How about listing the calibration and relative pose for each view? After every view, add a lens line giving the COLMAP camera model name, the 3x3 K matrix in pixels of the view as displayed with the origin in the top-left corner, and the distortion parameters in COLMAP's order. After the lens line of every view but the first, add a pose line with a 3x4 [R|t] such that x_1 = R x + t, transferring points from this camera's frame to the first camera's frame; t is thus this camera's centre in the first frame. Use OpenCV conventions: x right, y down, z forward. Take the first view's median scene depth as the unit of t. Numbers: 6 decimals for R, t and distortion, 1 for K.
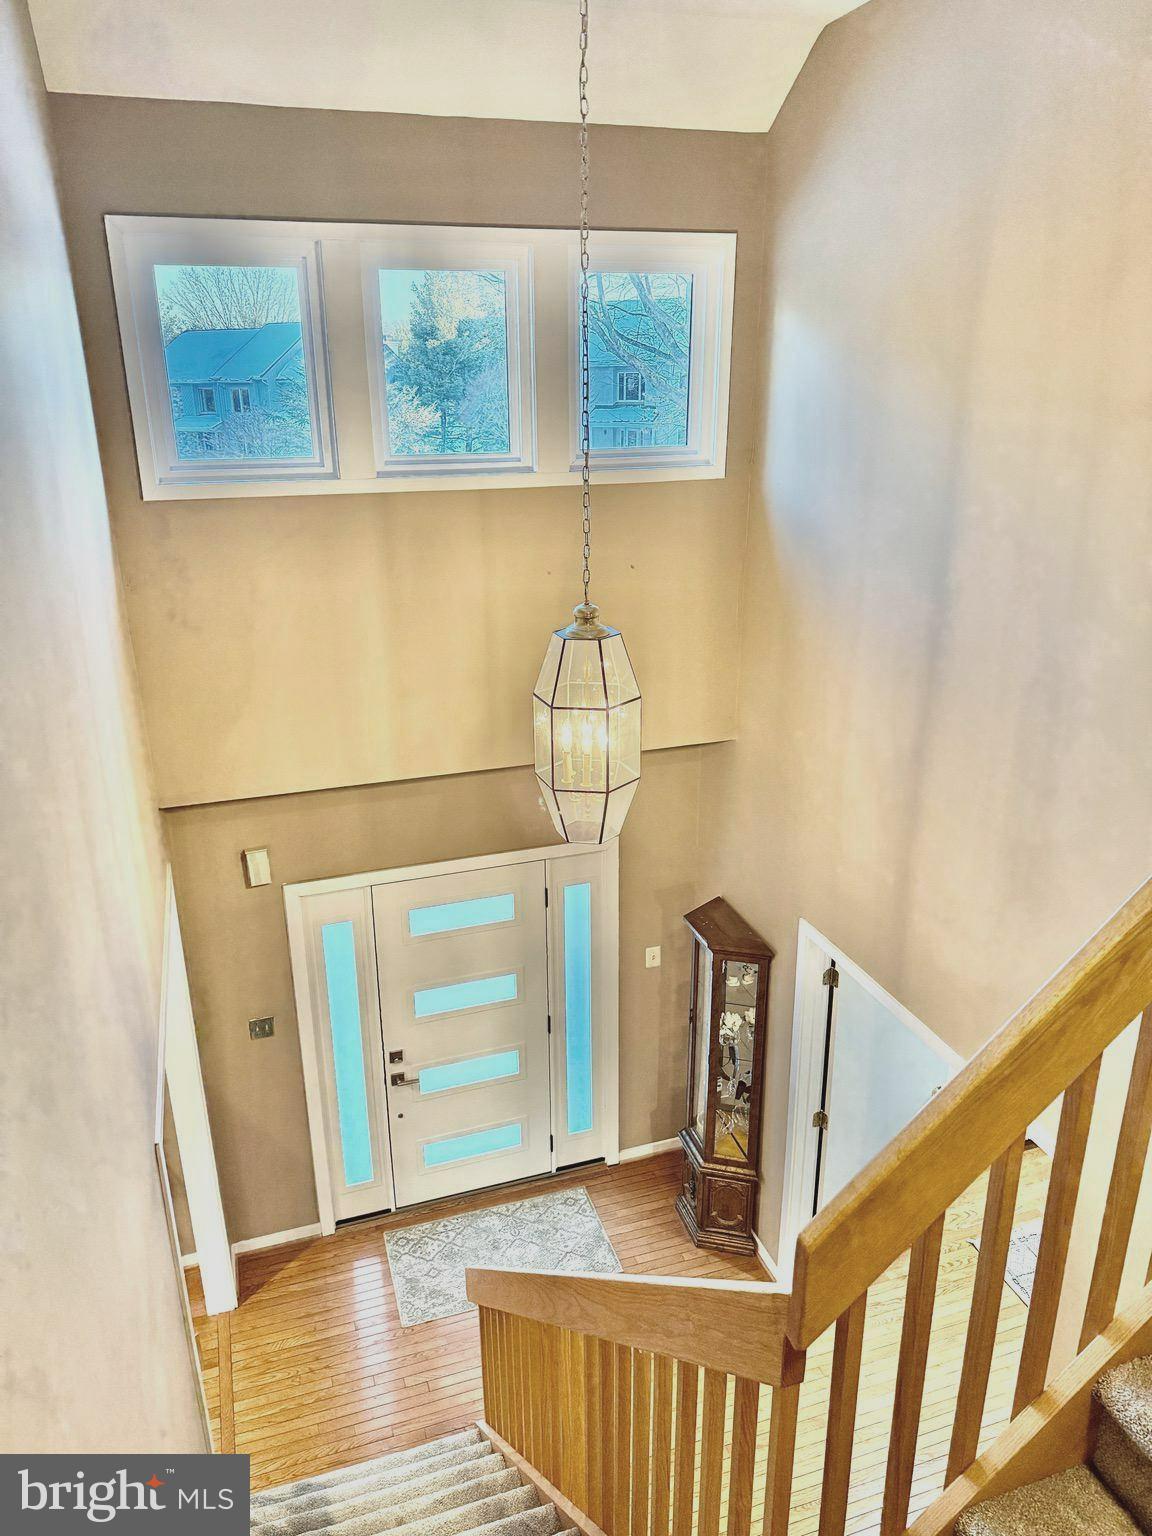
lens RADIAL K [[1081.5, 0, 576.0], [0, 1081.5, 768.0], [0, 0, 1]] dist [0.005514, 0.000752]
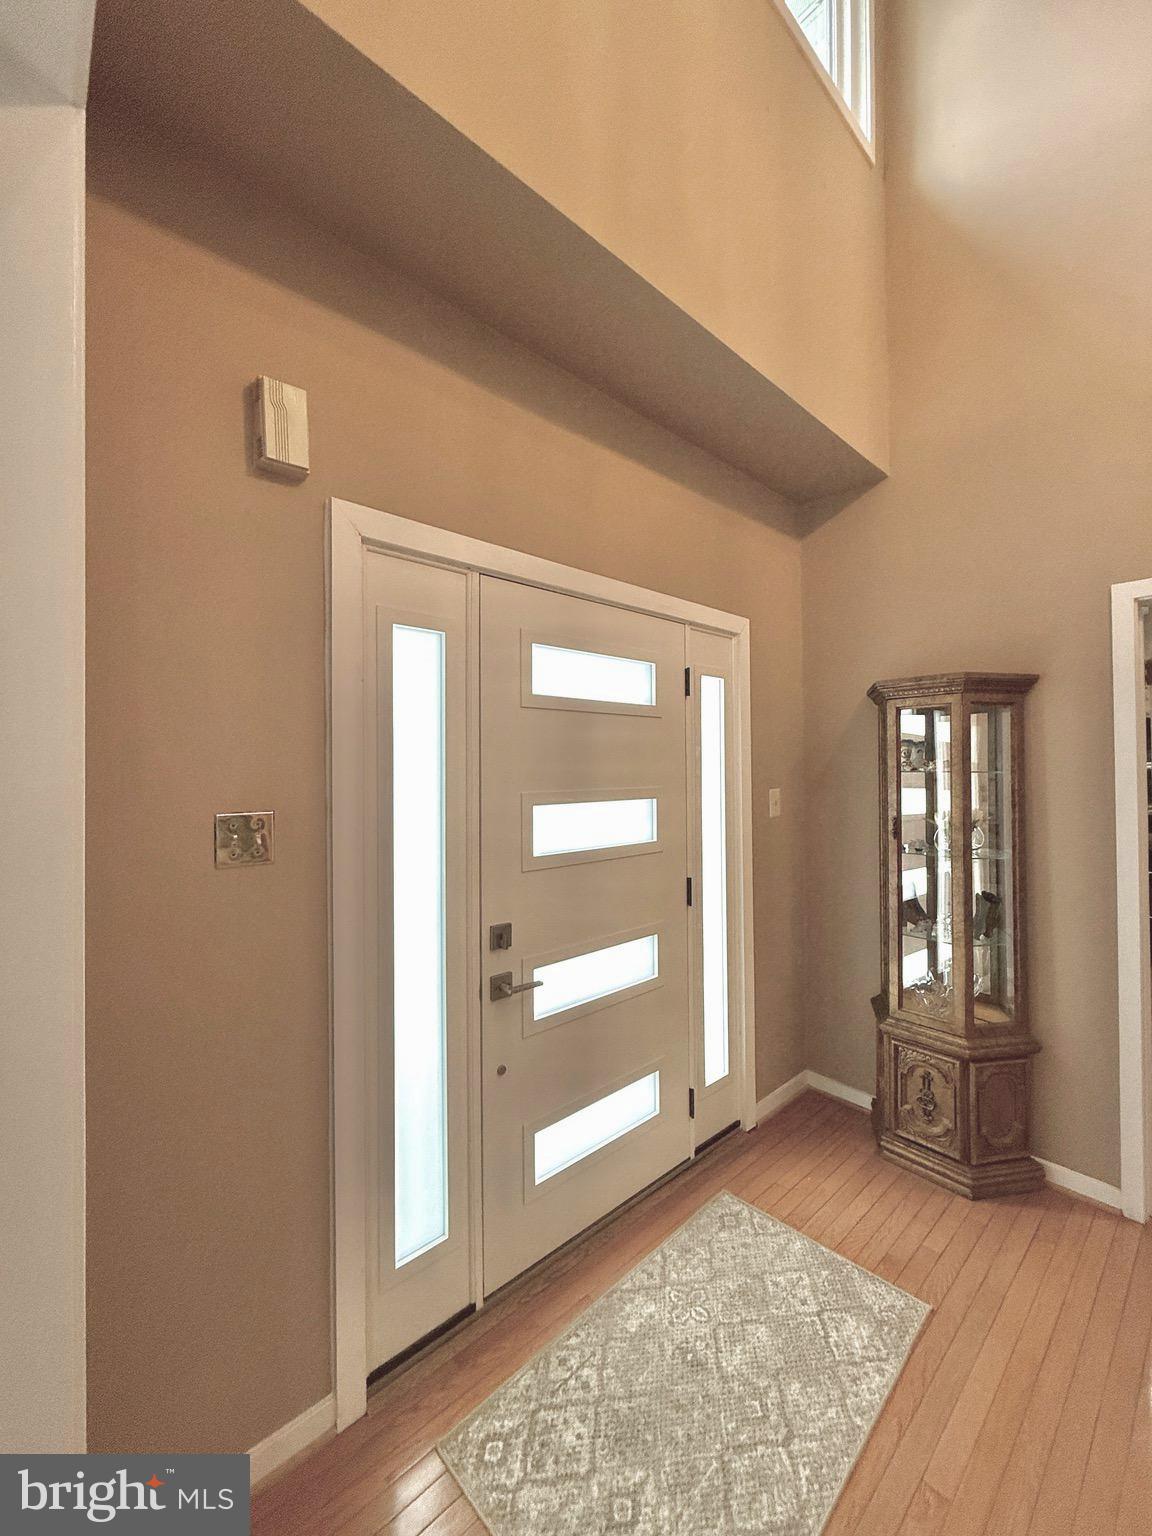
lens RADIAL K [[601.2, 0, 576.0], [0, 601.2, 768.0], [0, 0, 1]] dist [-0.002372, -0.000182]
pose [[0.919866, 0.005386, 0.392196, -0.243682], [0.132946, 0.936436, -0.324674, 0.284103], [-0.369015, 0.350797, 0.860680, 0.687523]]
